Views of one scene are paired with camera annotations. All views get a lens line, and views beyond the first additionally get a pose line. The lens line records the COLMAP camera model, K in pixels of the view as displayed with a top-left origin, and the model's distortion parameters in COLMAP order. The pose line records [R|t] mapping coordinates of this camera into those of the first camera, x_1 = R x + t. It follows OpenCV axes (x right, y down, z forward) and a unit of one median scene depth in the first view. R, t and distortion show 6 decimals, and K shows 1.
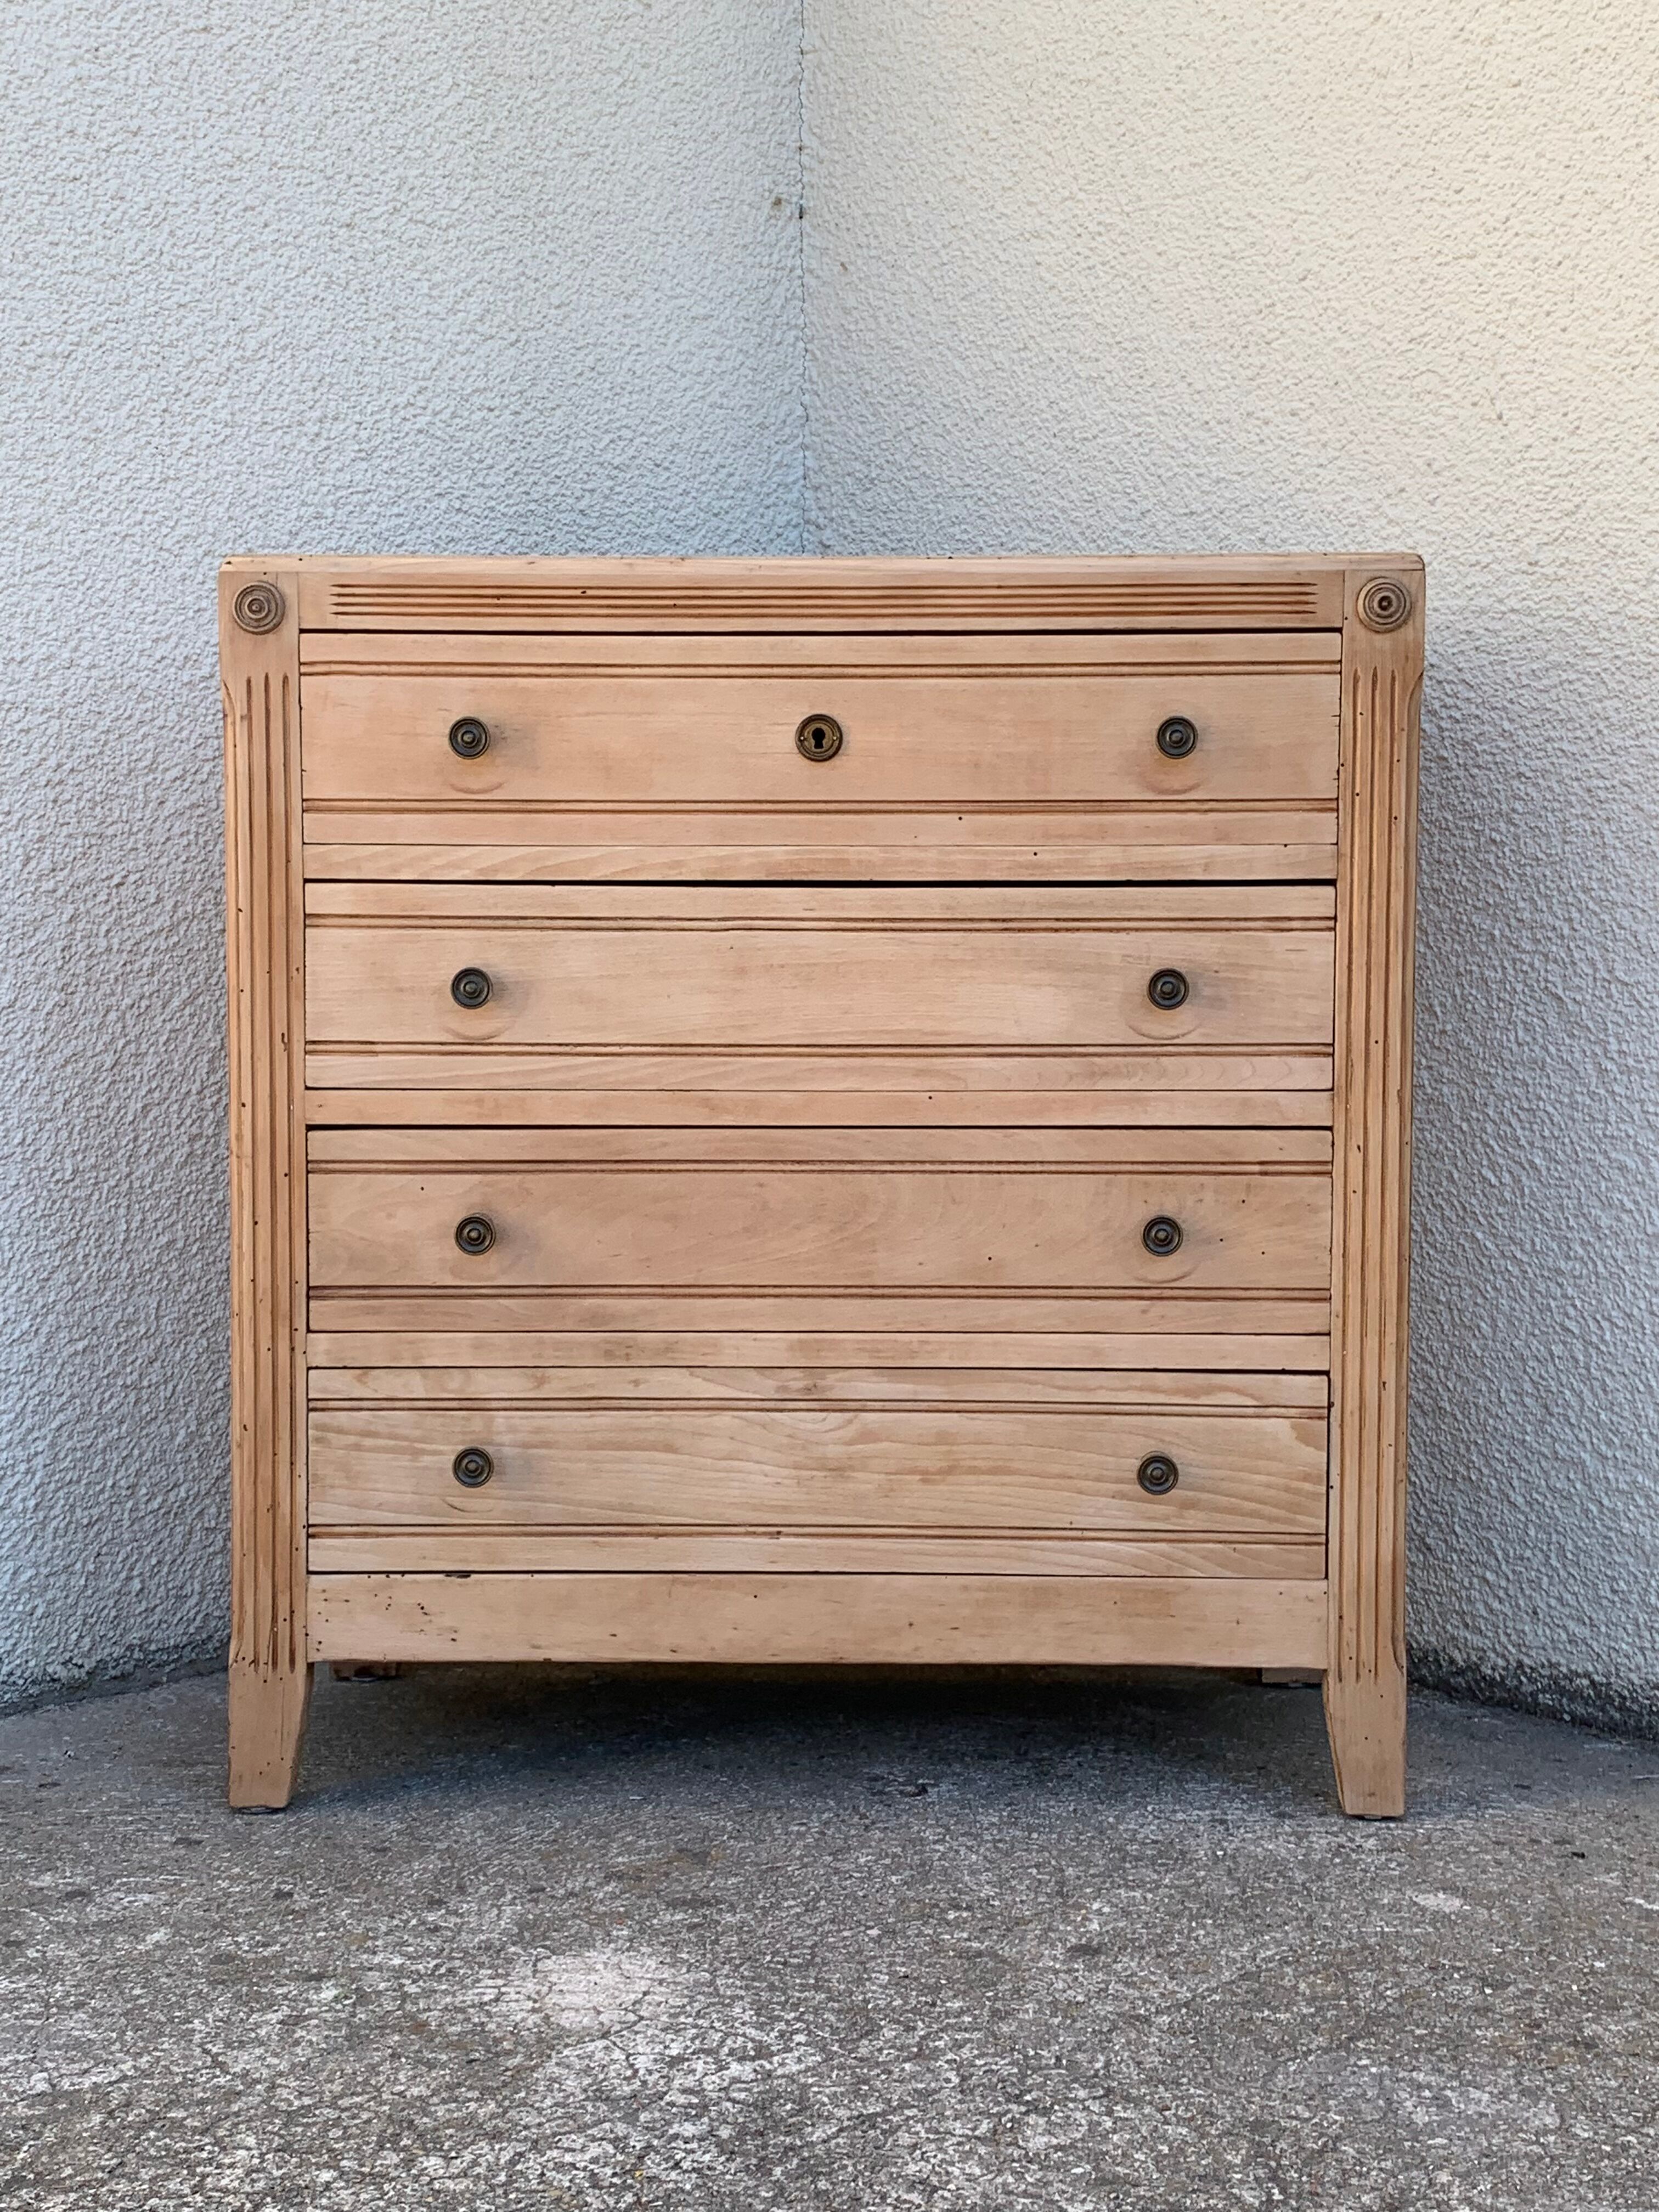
lens RADIAL K [[2791.7, 0, 820.4], [0, 2791.7, 1107.2], [0, 0, 1]] dist [0.204327, -0.713024]
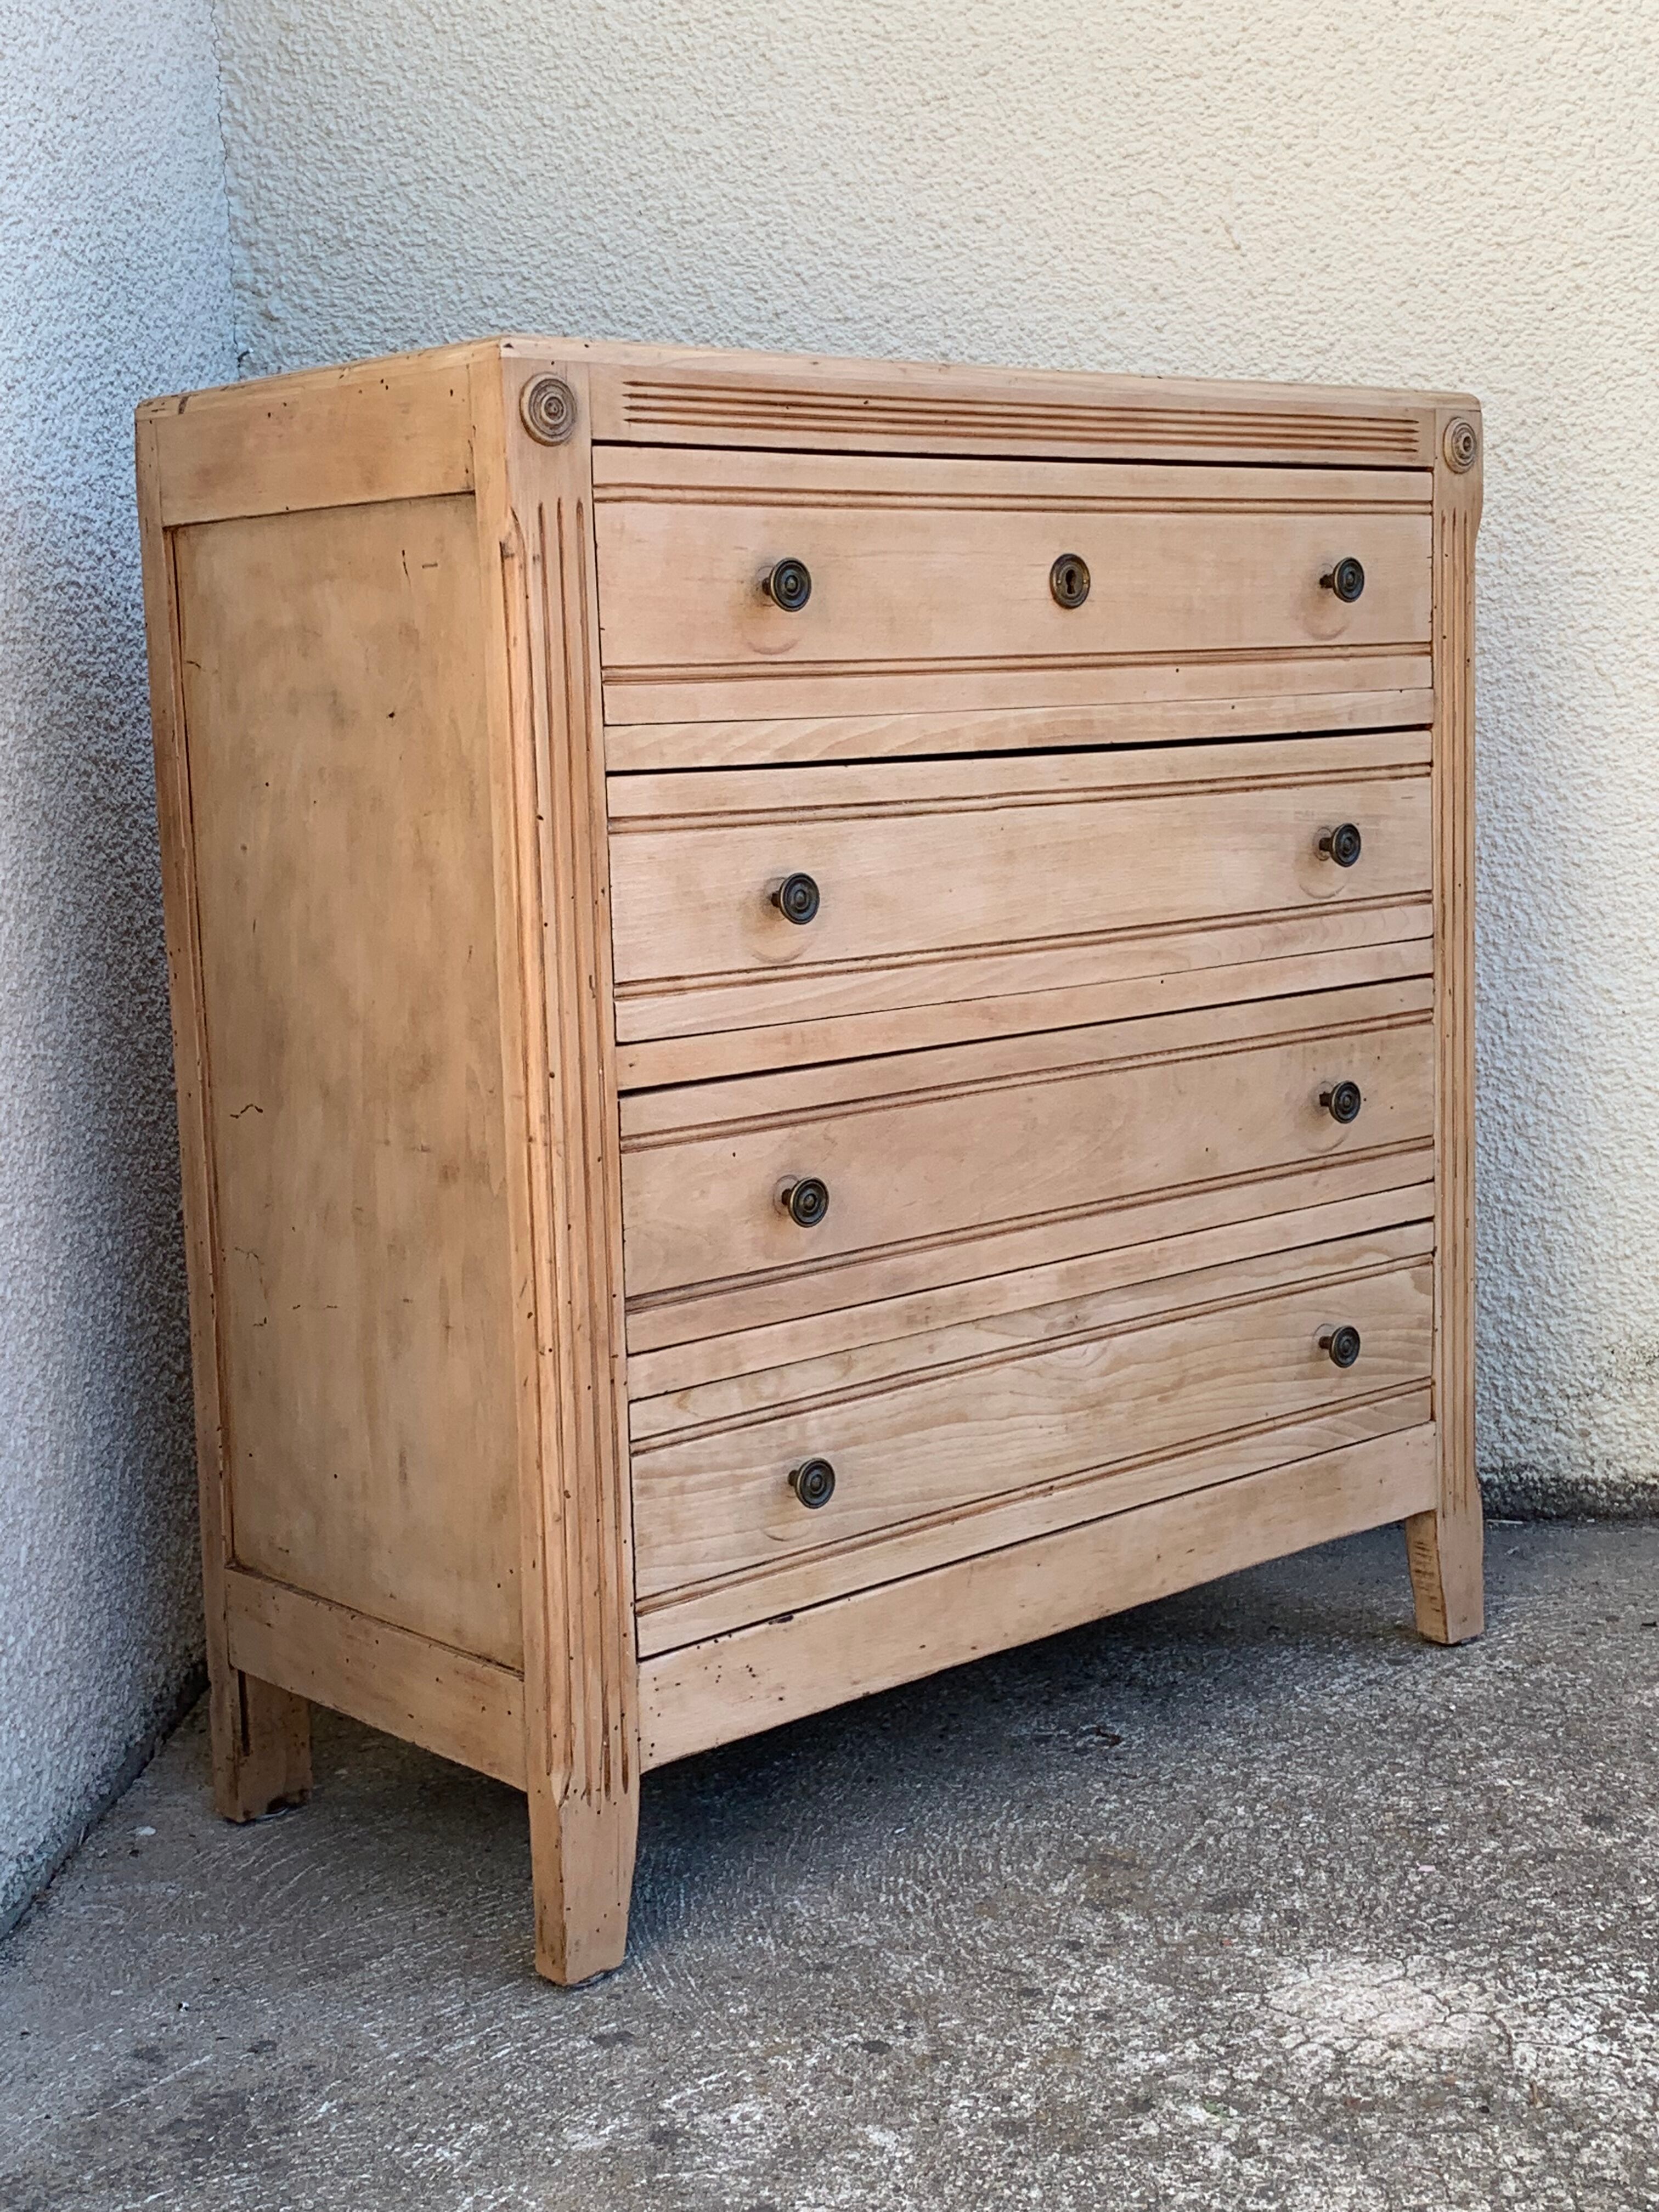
lens RADIAL K [[2993.7, 0, 824.8], [0, 2993.7, 1088.0], [0, 0, 1]] dist [0.206211, -0.721532]
pose [[0.729676, -0.115569, 0.673956, -0.621411], [0.077947, 0.993247, 0.085929, -0.054334], [-0.679336, -0.010168, 0.733757, 0.319238]]
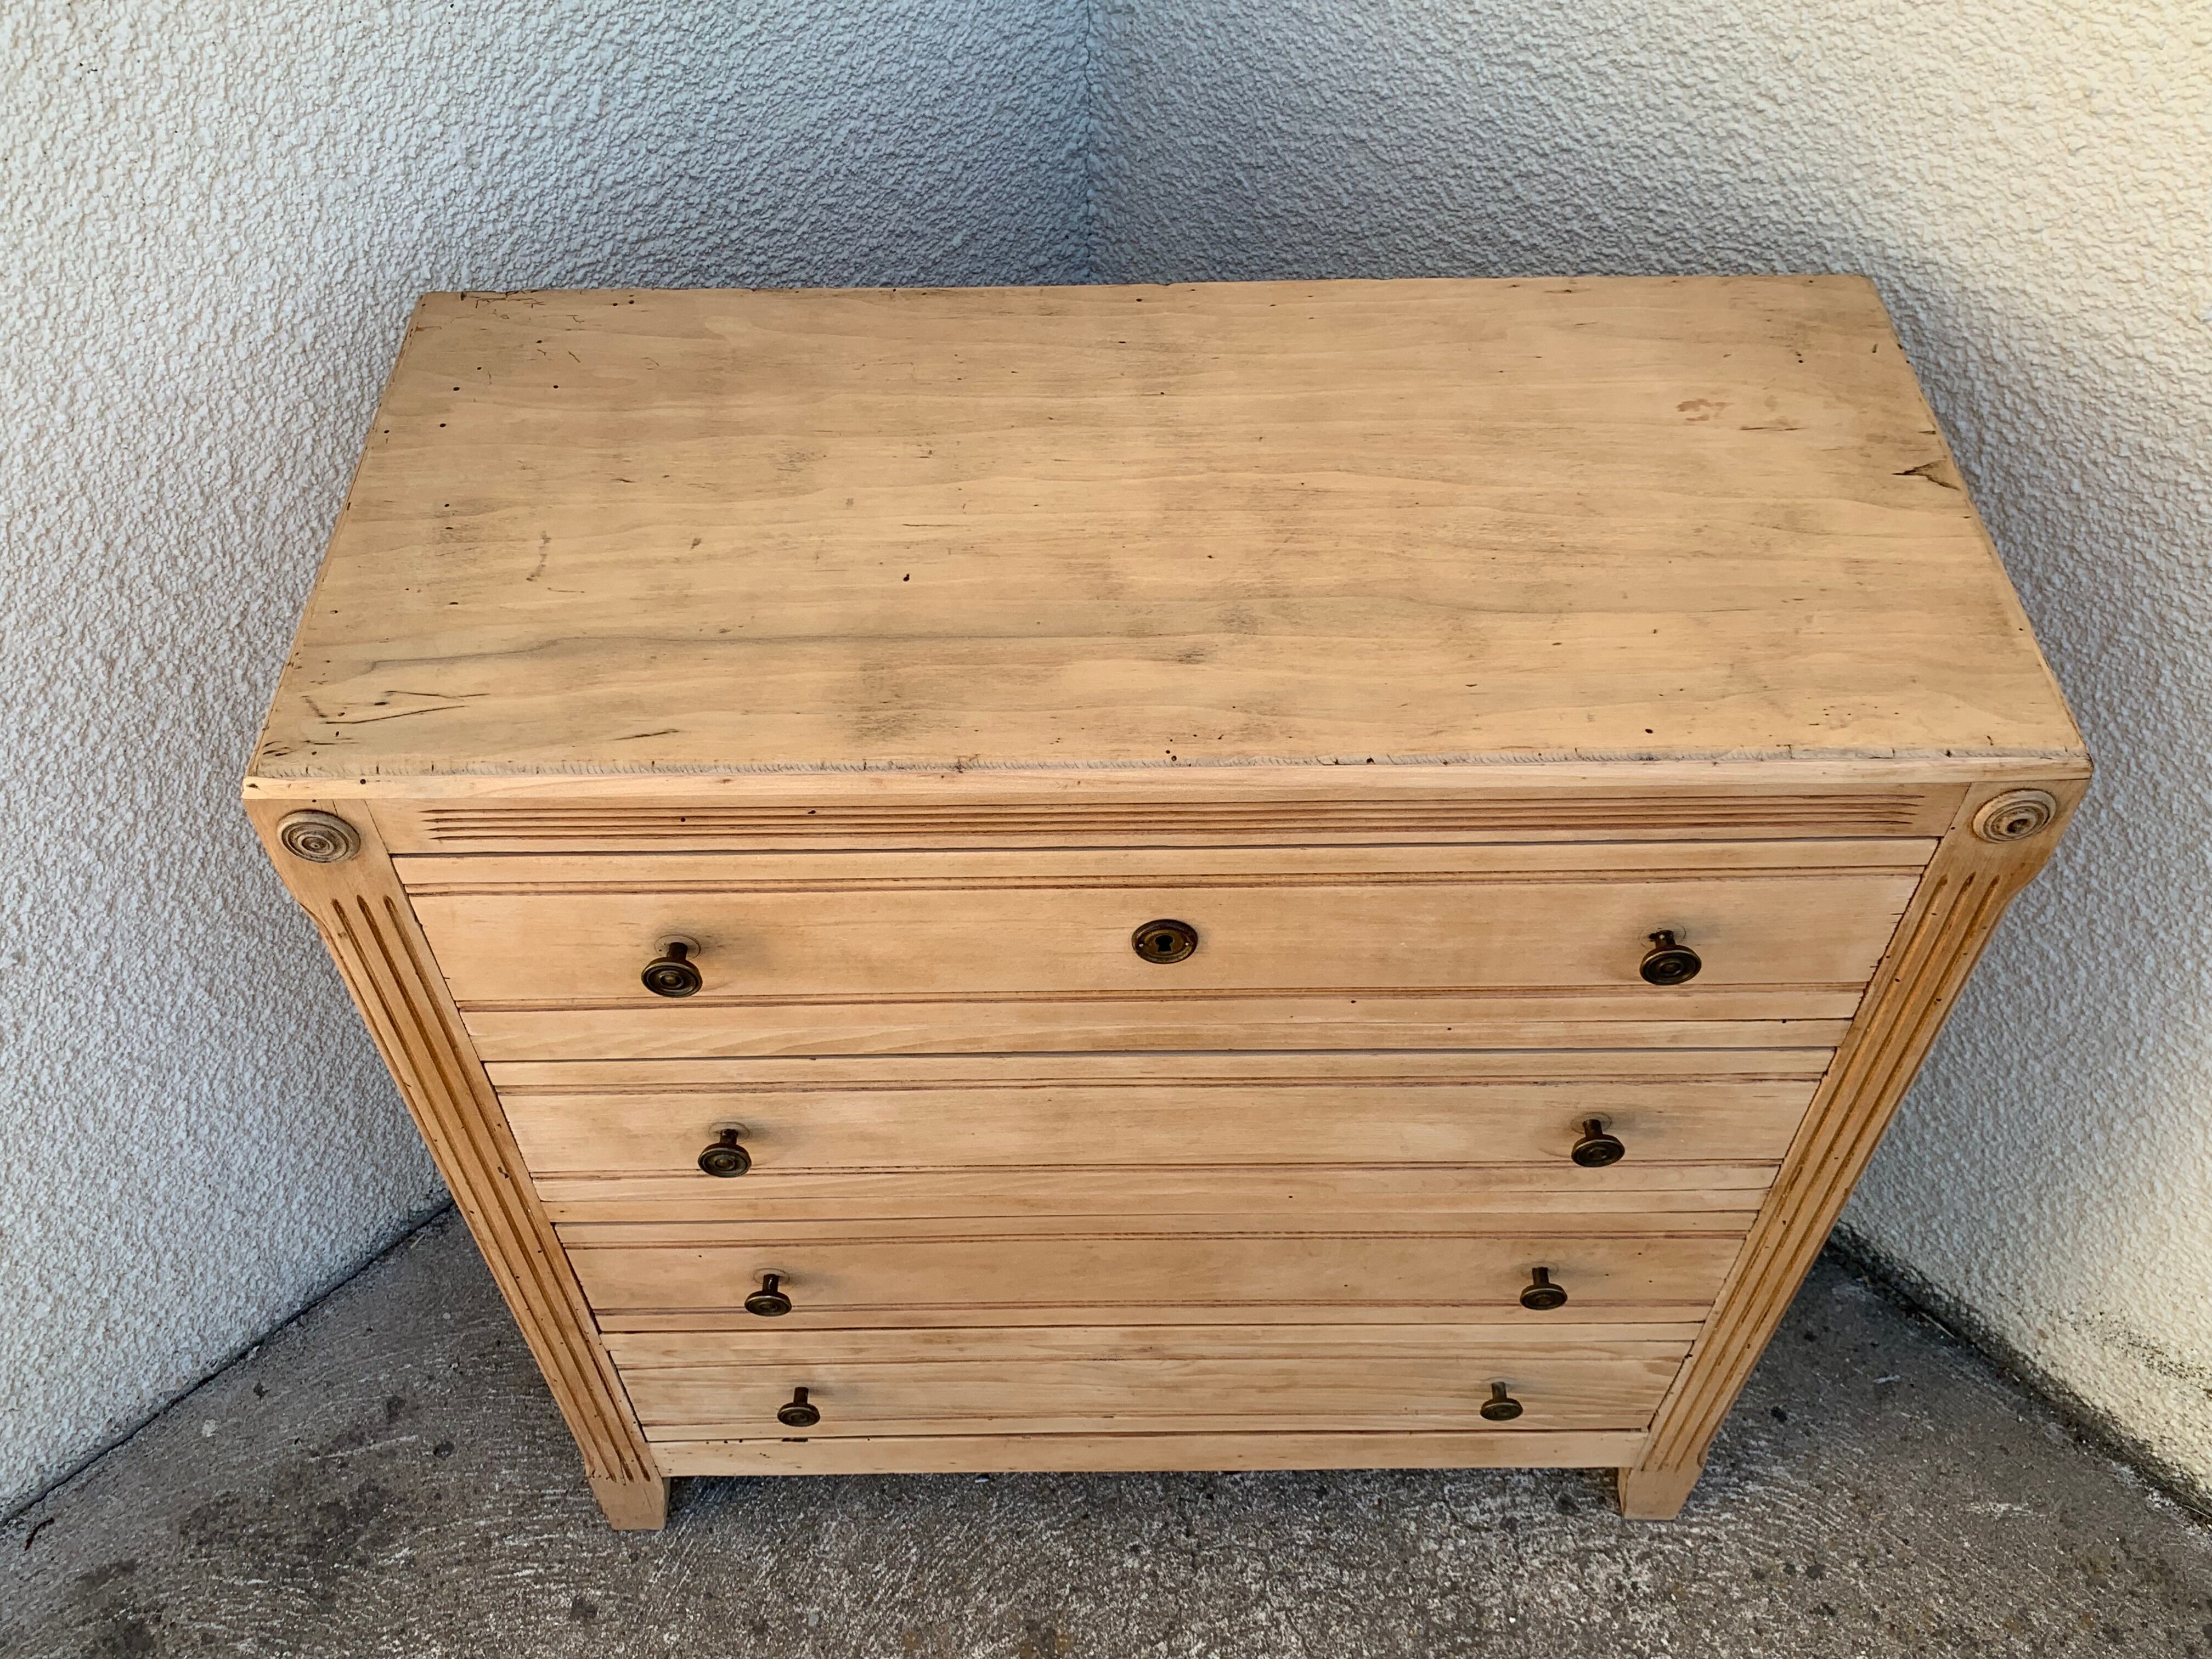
lens RADIAL K [[1984.1, 0, 1114.7], [0, 1984.1, 829.9], [0, 0, 1]] dist [-0.002587, 0.007642]
pose [[0.999461, -0.027001, 0.018687, -0.019134], [0.005442, 0.697406, 0.716656, -0.448940], [-0.032383, -0.716168, 0.697177, 0.591584]]
